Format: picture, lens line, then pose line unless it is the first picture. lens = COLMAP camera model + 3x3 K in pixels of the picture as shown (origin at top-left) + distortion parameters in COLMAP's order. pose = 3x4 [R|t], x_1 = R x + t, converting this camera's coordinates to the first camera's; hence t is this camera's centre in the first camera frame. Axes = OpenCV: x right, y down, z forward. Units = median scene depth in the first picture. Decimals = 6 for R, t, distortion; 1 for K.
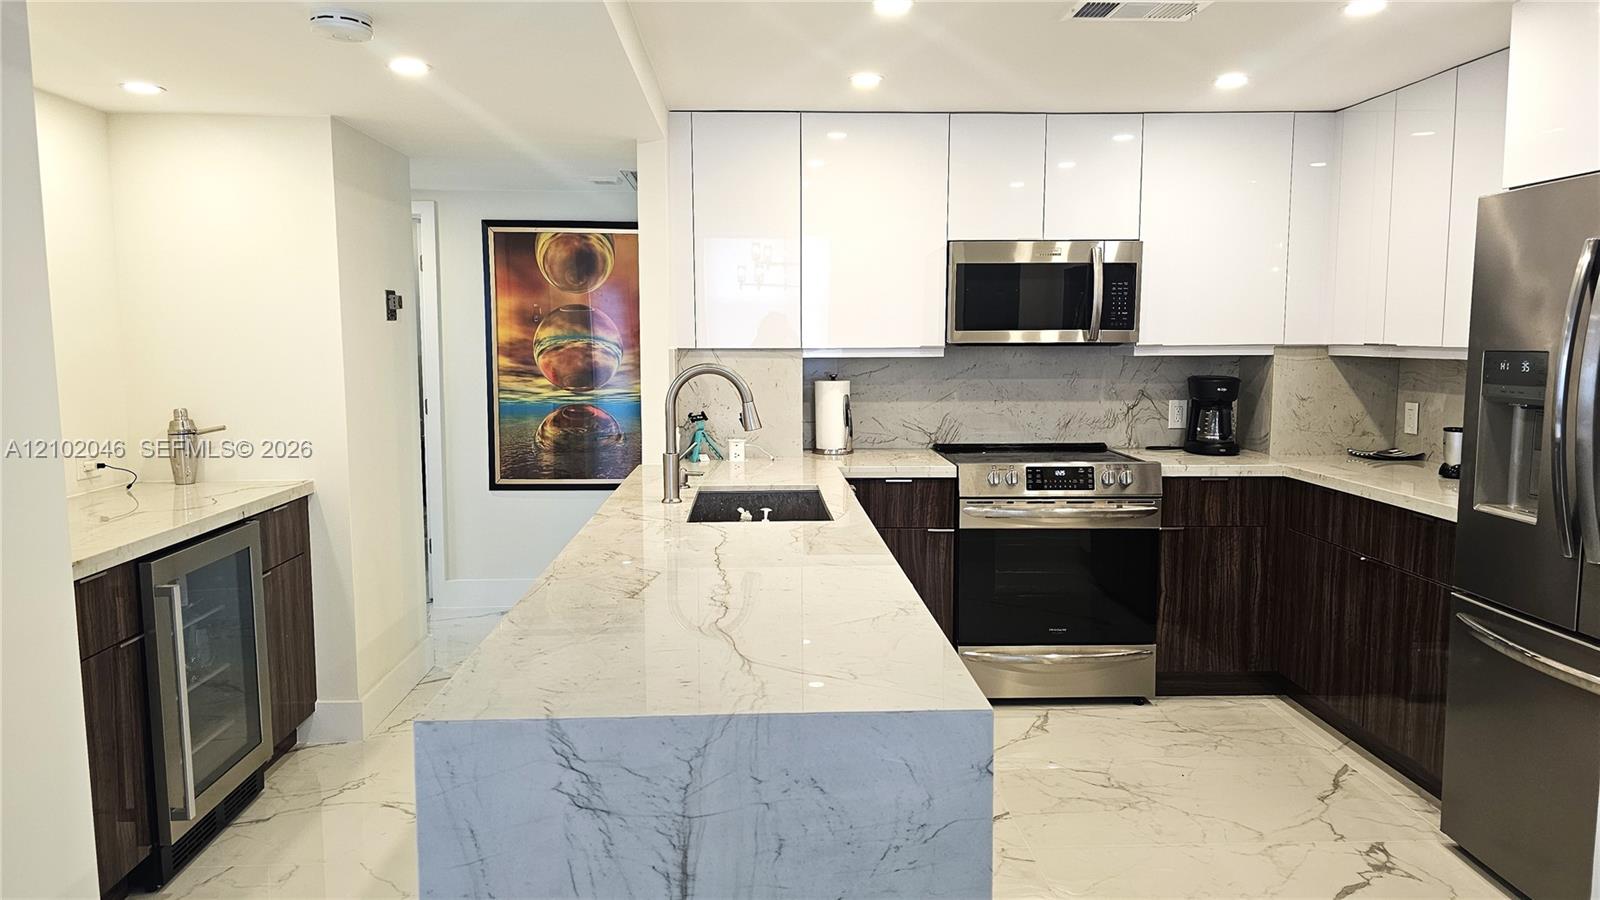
lens RADIAL K [[1077.8, 0, 800.0], [0, 1077.8, 450.0], [0, 0, 1]] dist [0.060328, -0.054663]
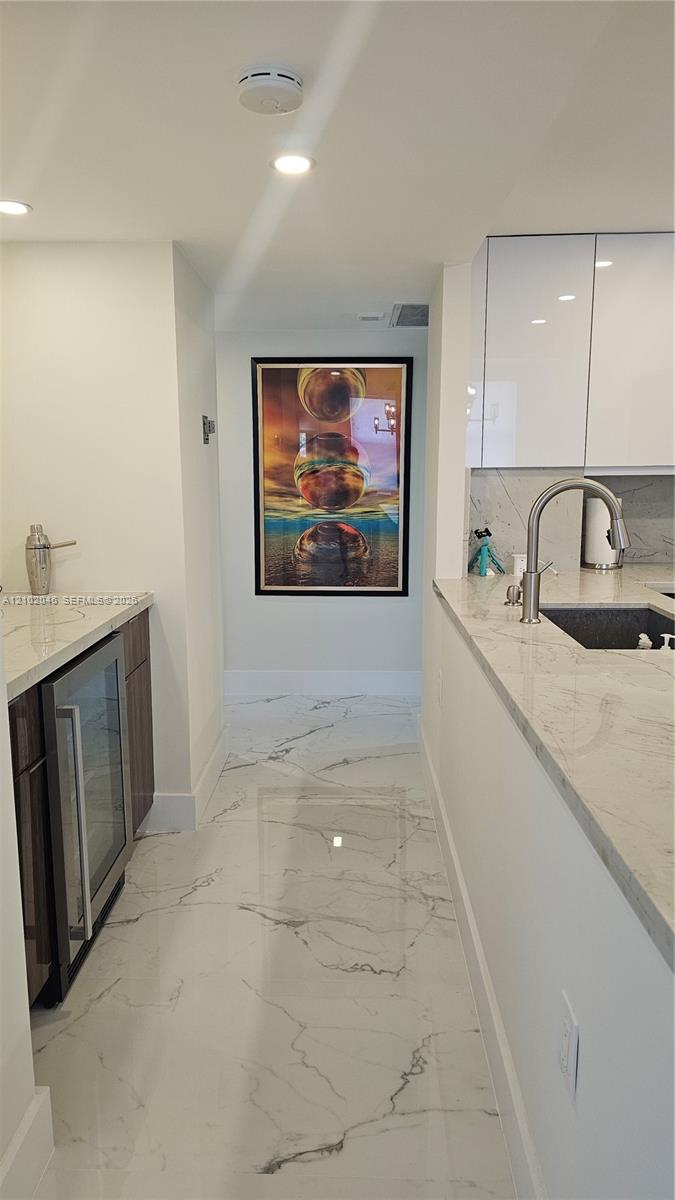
lens RADIAL K [[801.4, 0, 313.5], [0, 801.4, 597.1], [0, 0, 1]] dist [0.153445, -0.256257]
pose [[0.995390, 0.011234, -0.095247, -0.168186], [-0.006196, 0.998574, 0.053022, -0.008266], [0.095707, -0.052188, 0.994041, 0.173678]]
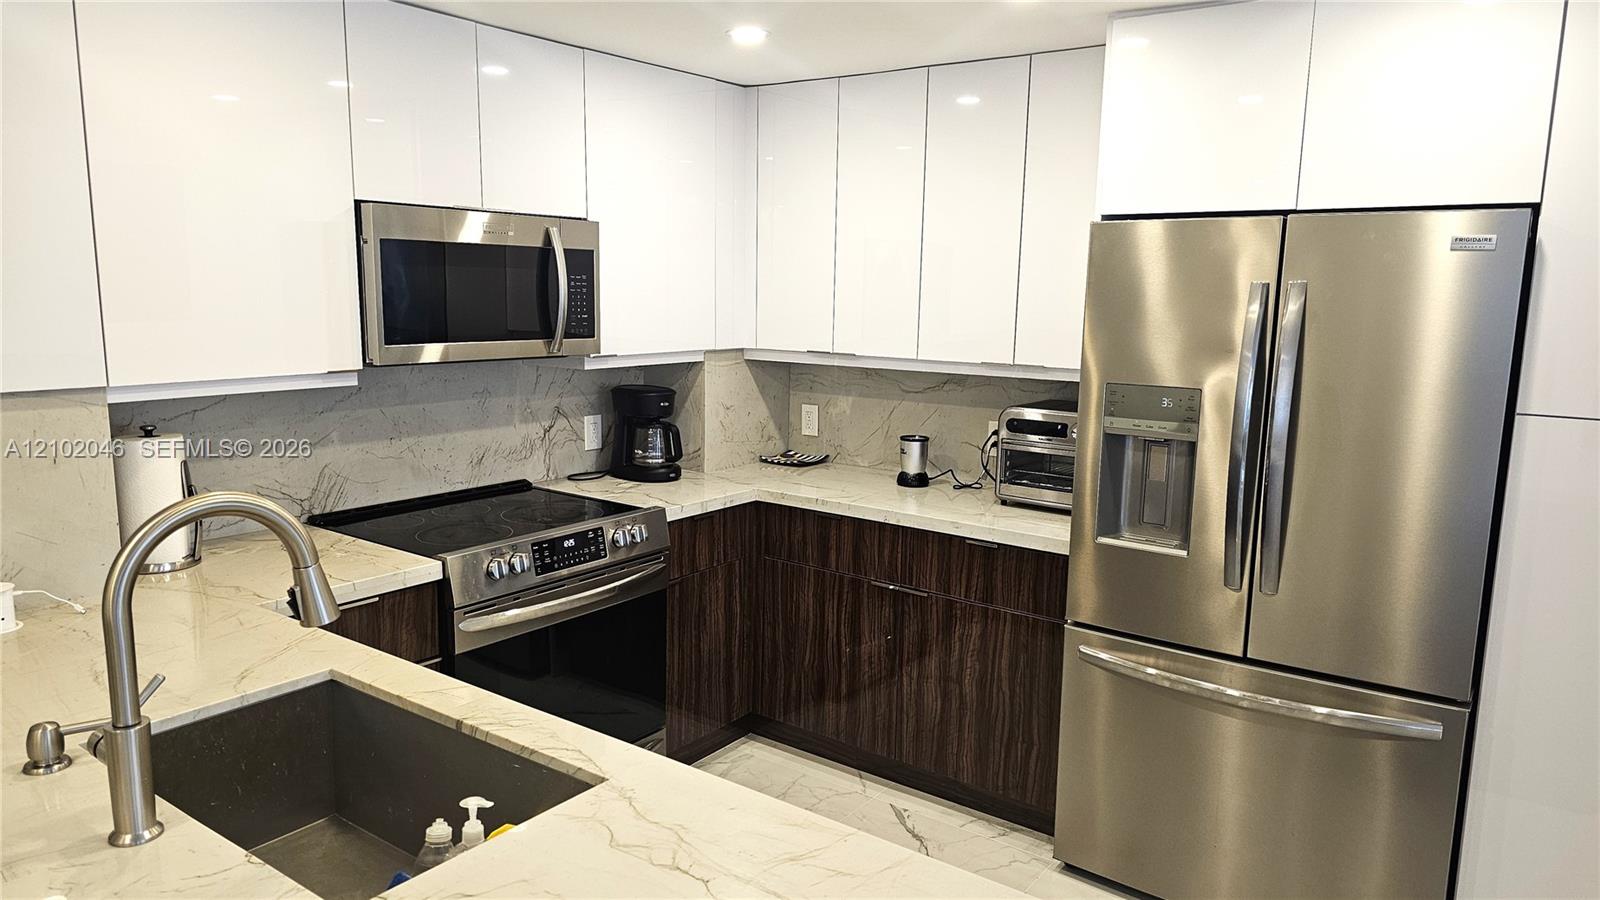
lens RADIAL K [[1050.1, 0, 800.0], [0, 1050.1, 450.0], [0, 0, 1]] dist [0.076716, -0.083254]
pose [[0.620471, -0.108663, 0.776665, -0.179185], [0.063284, 0.994062, 0.088522, -0.081574], [-0.781672, -0.005775, 0.623663, 0.383304]]
